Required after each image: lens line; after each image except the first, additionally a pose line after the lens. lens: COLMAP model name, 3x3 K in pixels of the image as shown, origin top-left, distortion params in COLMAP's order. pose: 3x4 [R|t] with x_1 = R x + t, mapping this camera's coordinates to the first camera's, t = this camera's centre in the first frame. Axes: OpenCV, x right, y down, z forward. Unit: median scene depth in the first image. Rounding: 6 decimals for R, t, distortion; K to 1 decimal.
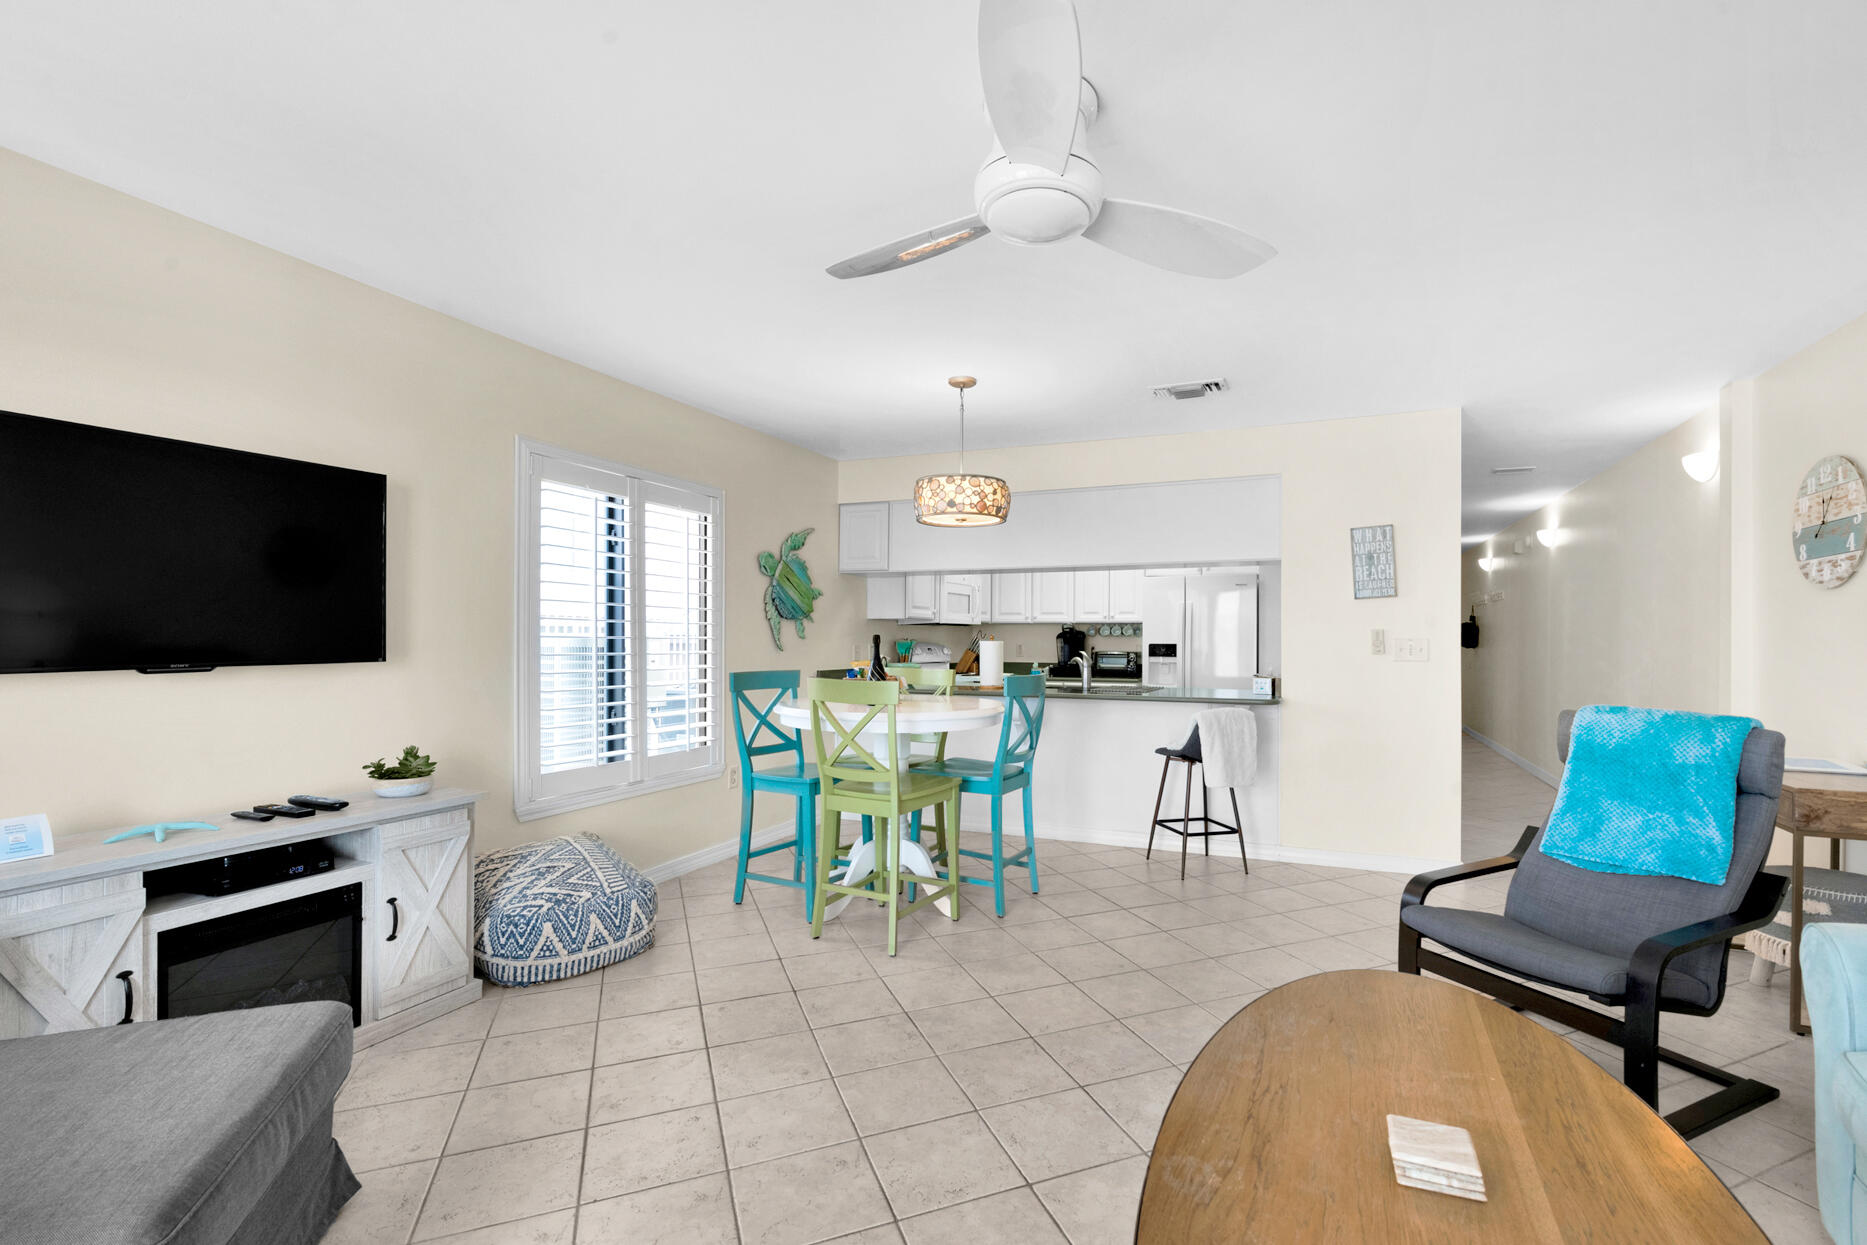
lens RADIAL K [[865.0, 0, 870.8], [0, 865.0, 640.8], [0, 0, 1]] dist [0.013105, -0.000868]
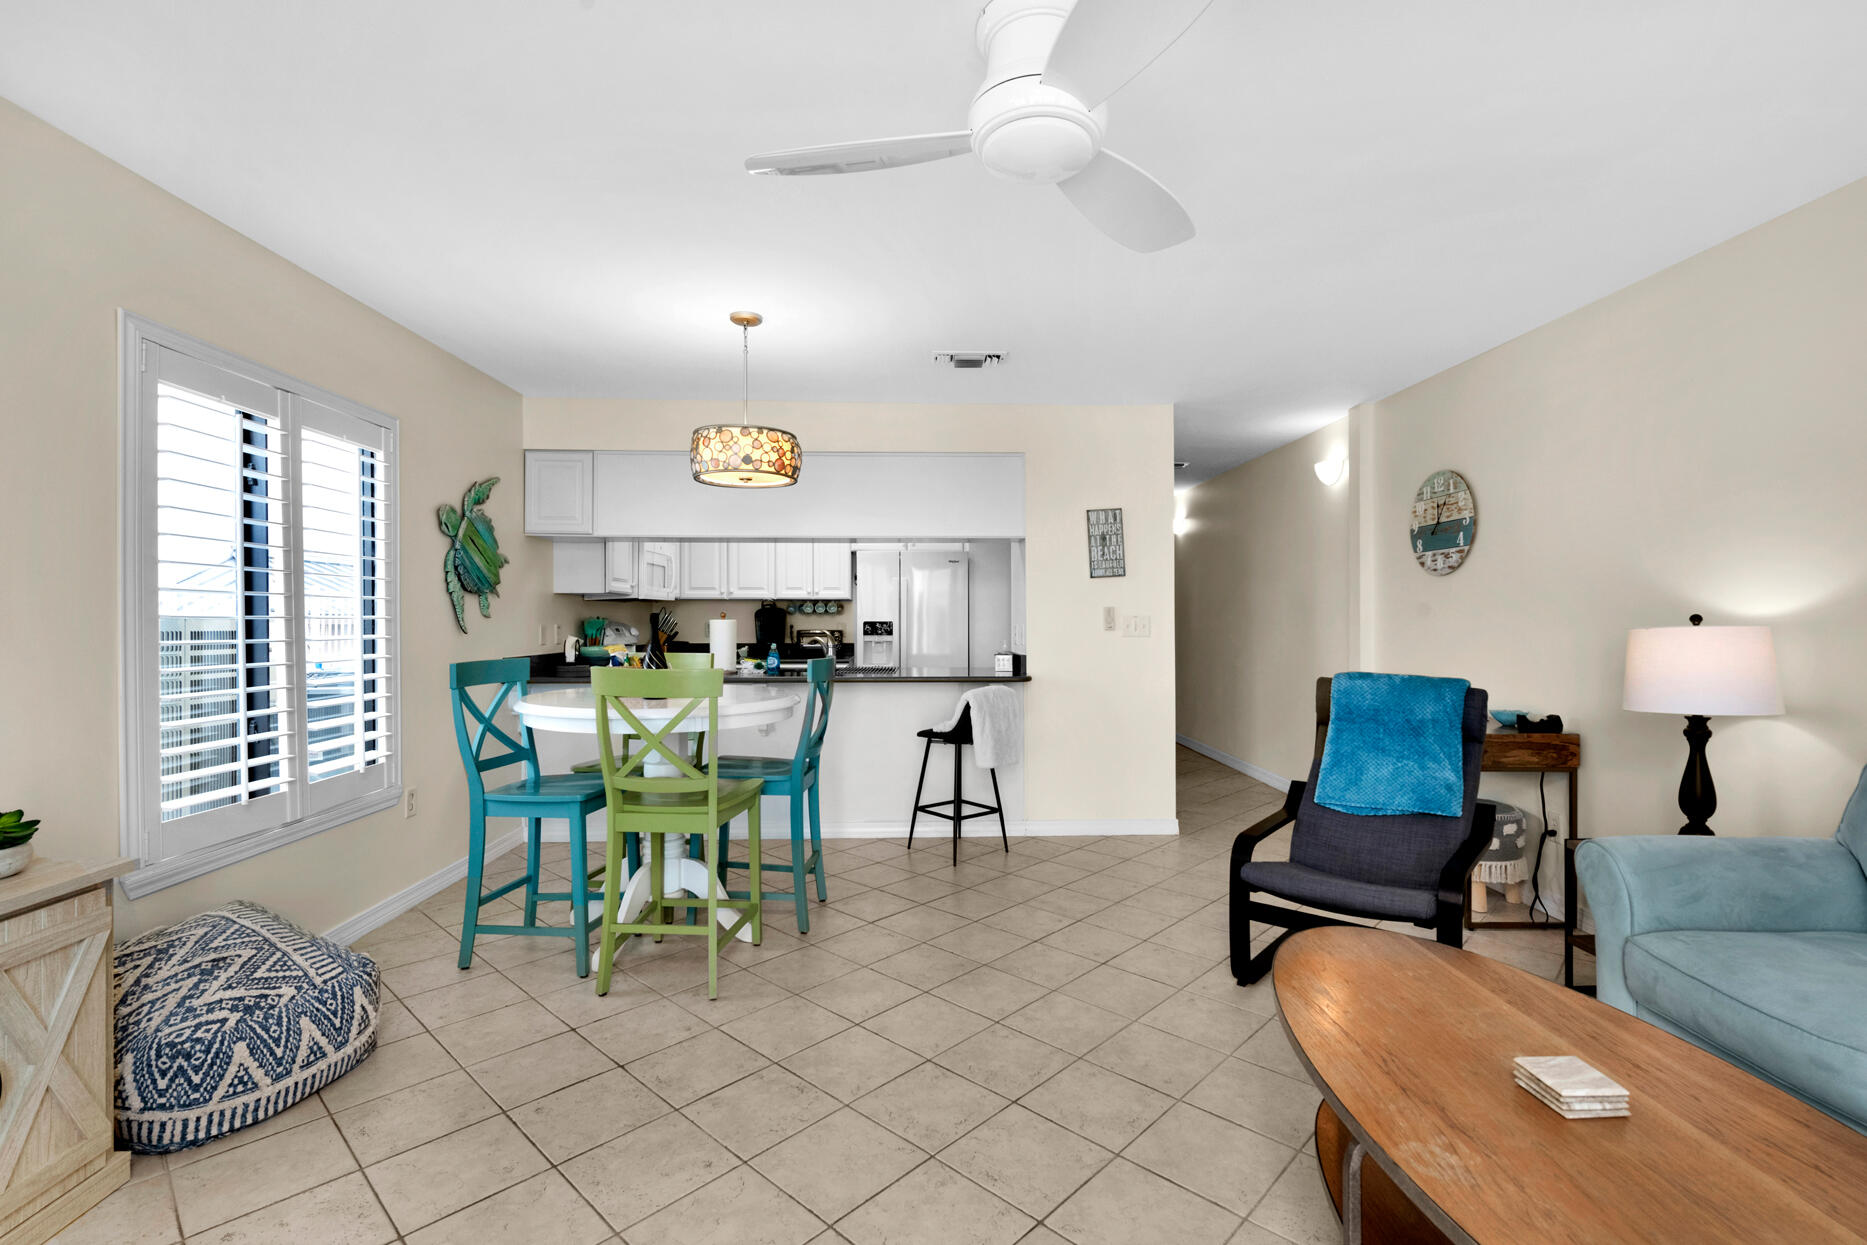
lens RADIAL K [[955.4, 0, 879.7], [0, 955.4, 621.5], [0, 0, 1]] dist [0.020998, -0.012514]
pose [[0.897093, -0.005994, 0.441802, -0.201630], [0.004632, 0.999981, 0.004162, -0.001476], [-0.441818, -0.001688, 0.897103, 0.089219]]
